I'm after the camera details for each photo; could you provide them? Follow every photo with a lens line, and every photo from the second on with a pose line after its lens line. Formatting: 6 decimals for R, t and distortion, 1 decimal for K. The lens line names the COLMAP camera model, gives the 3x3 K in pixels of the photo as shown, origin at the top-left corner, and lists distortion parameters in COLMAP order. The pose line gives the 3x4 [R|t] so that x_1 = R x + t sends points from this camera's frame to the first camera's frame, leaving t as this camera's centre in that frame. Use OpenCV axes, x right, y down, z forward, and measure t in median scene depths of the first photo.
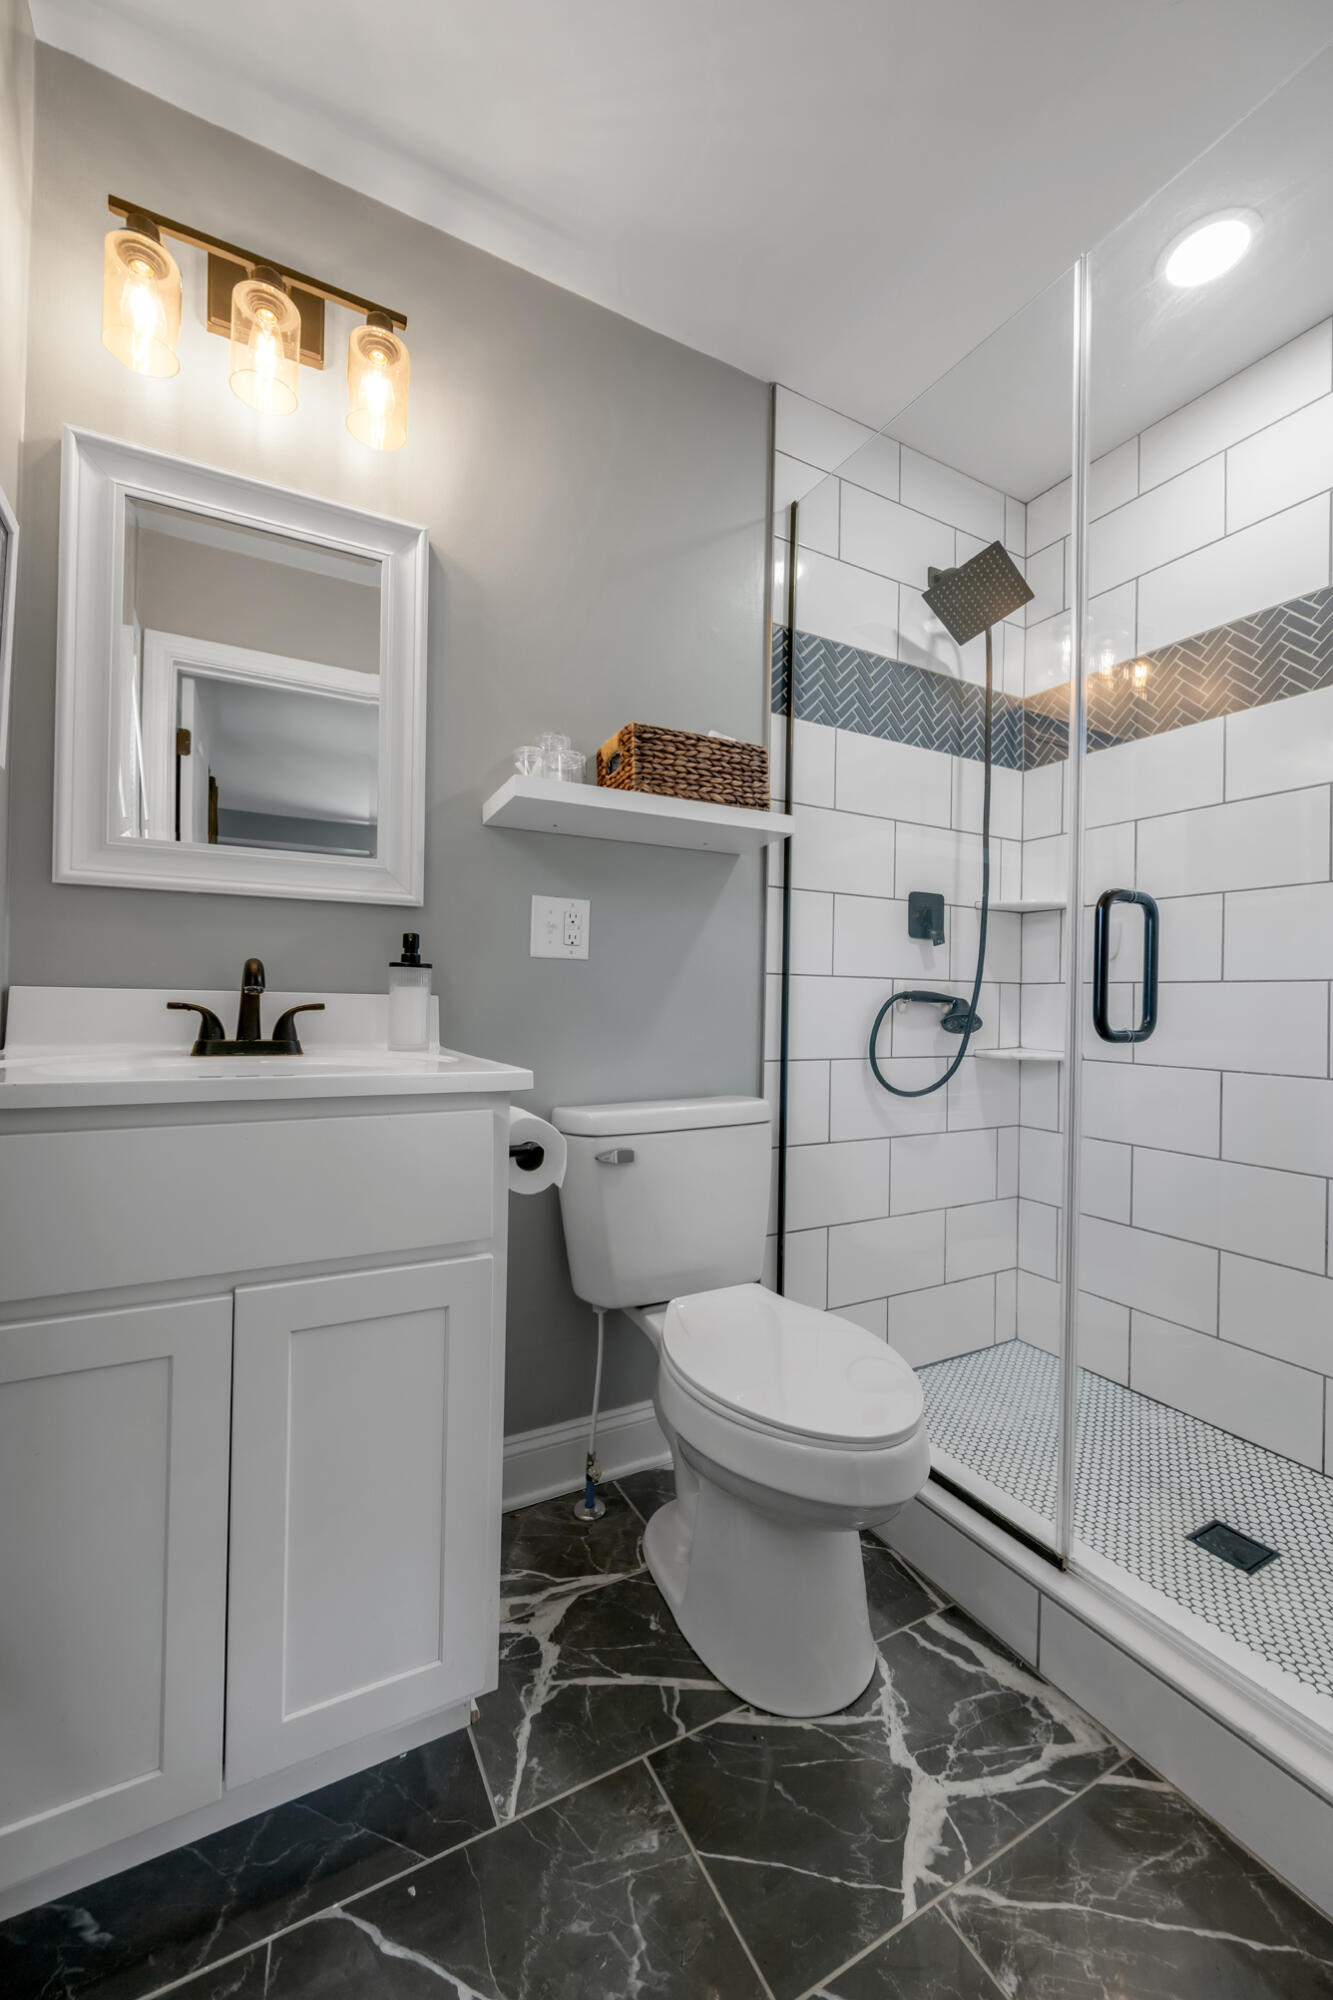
lens RADIAL K [[798.3, 0, 677.6], [0, 798.3, 988.6], [0, 0, 1]] dist [-0.002844, -0.000598]
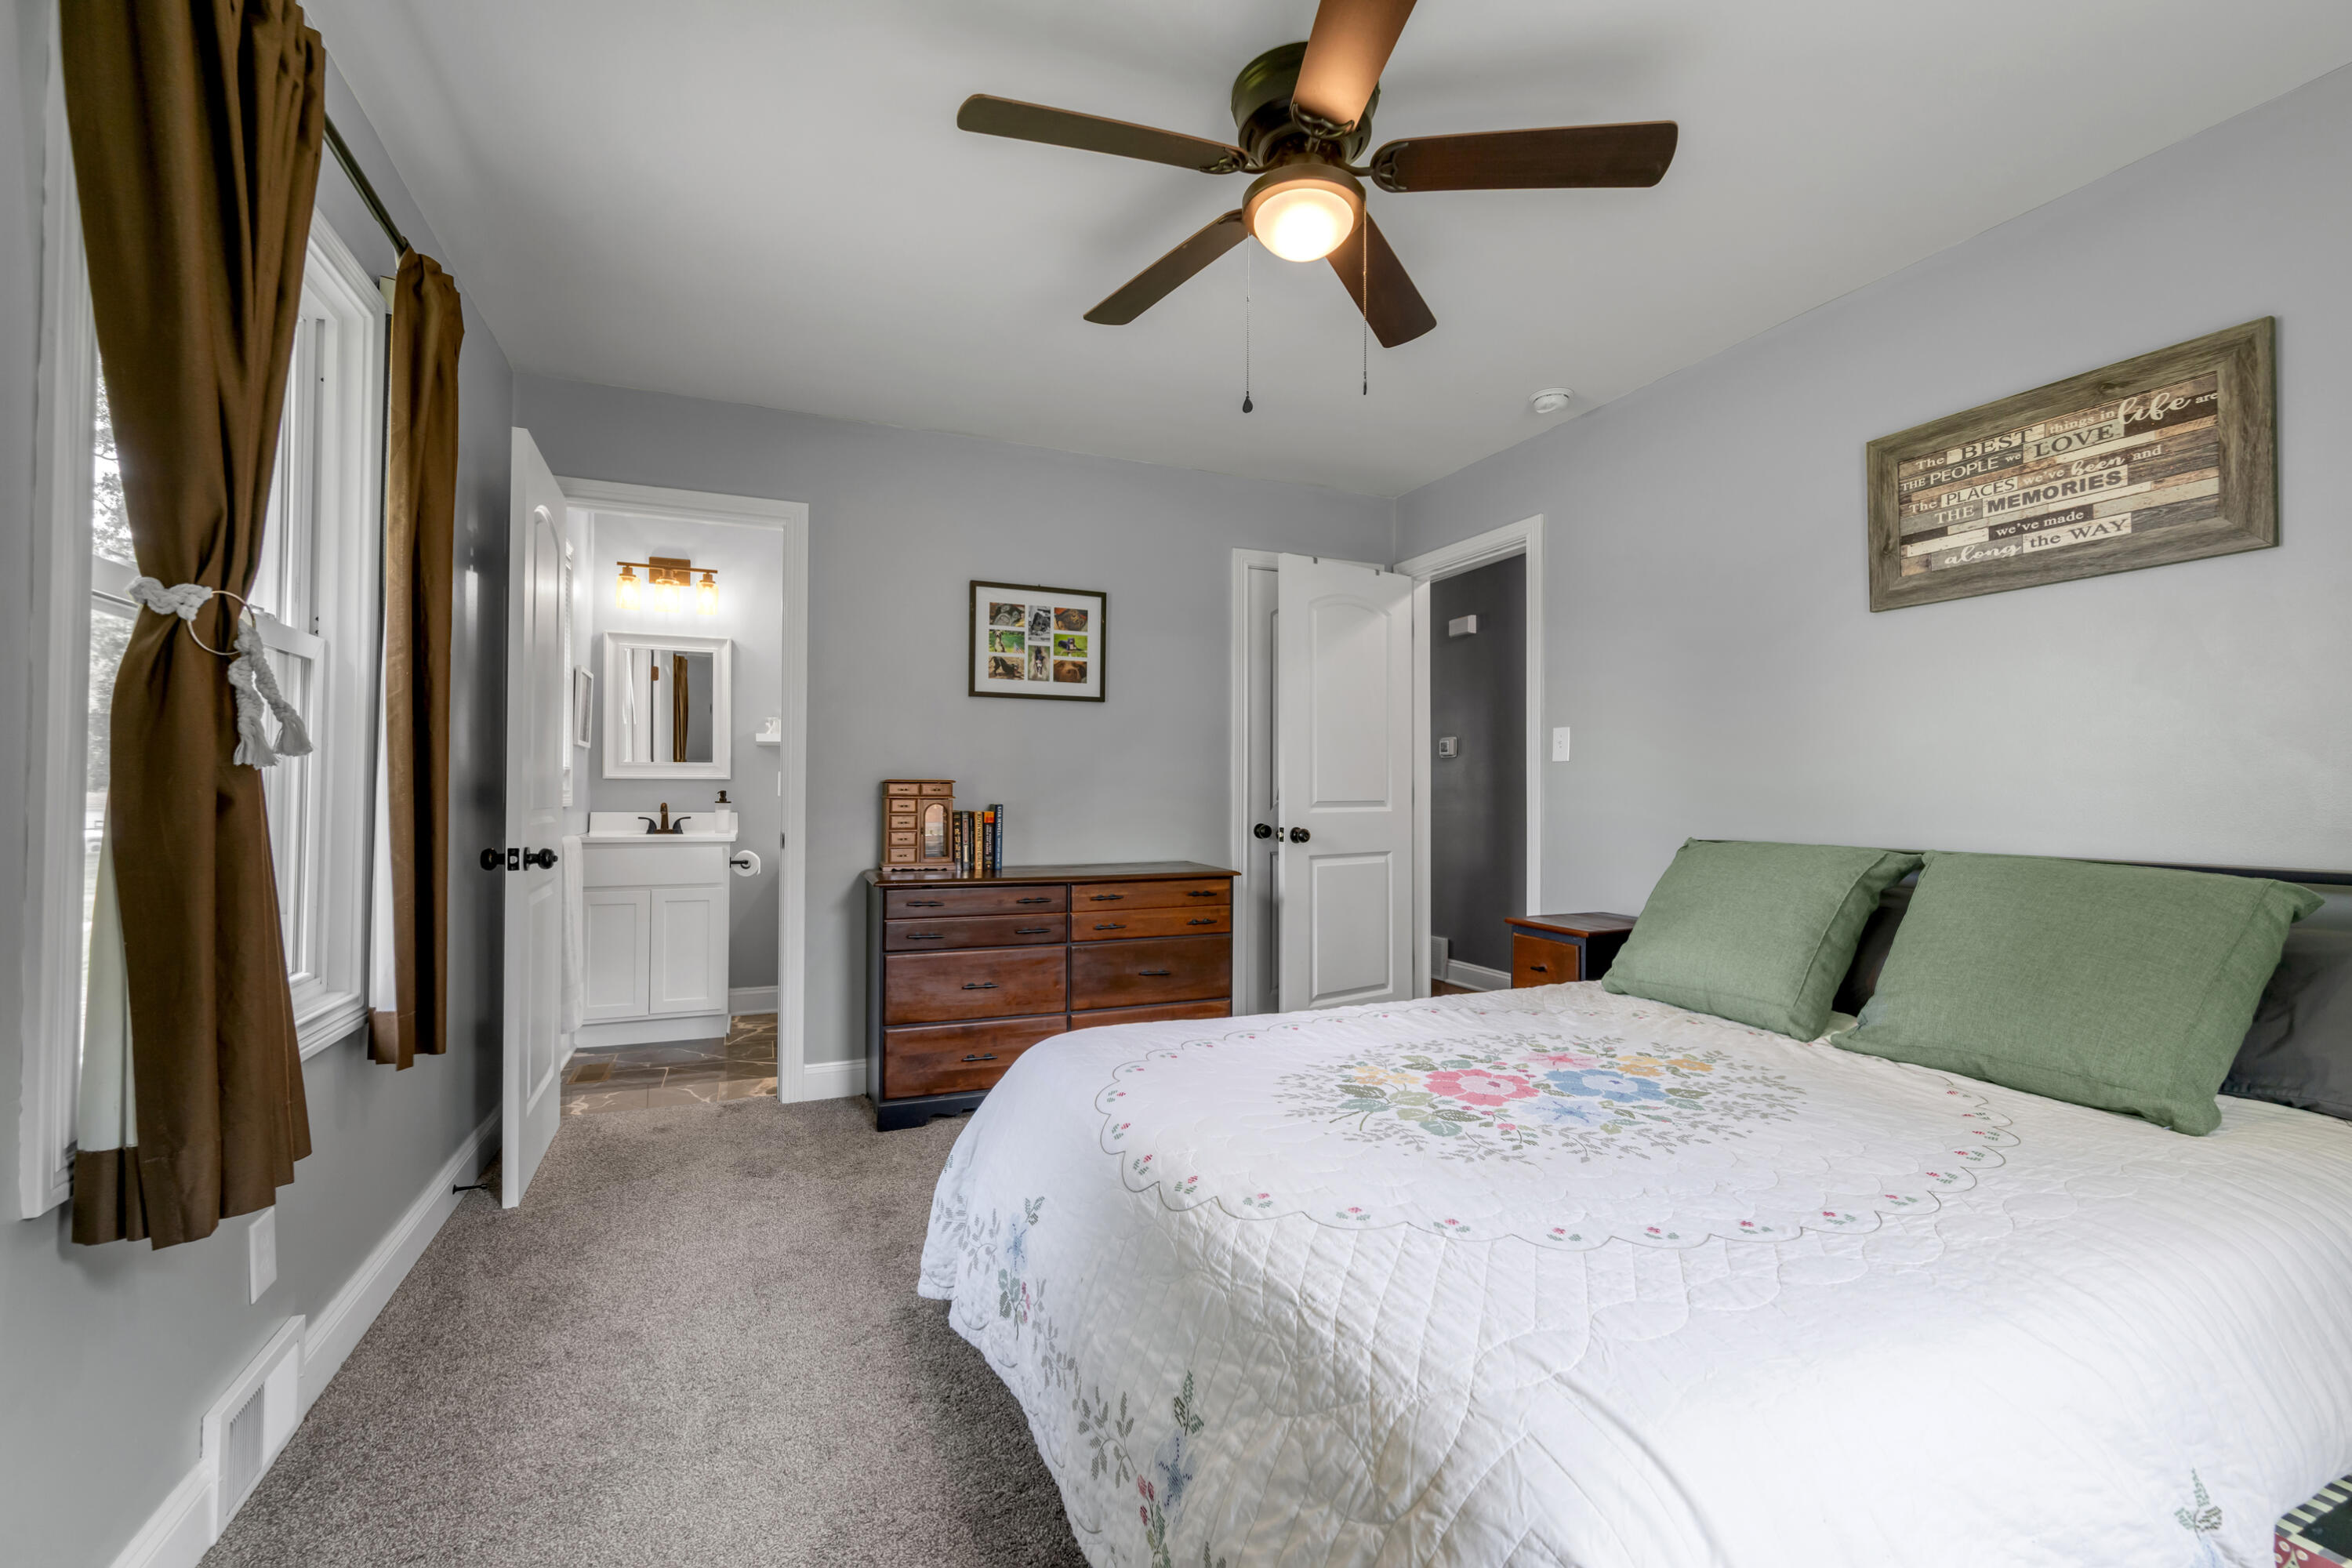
lens RADIAL K [[938.8, 0, 1167.7], [0, 938.8, 778.5], [0, 0, 1]] dist [-0.002844, -0.000598]
pose [[0.996315, -0.026264, -0.081653, 1.614800], [0.024821, 0.999518, -0.018645, -0.012621], [0.082103, 0.016550, 0.996486, -2.329102]]
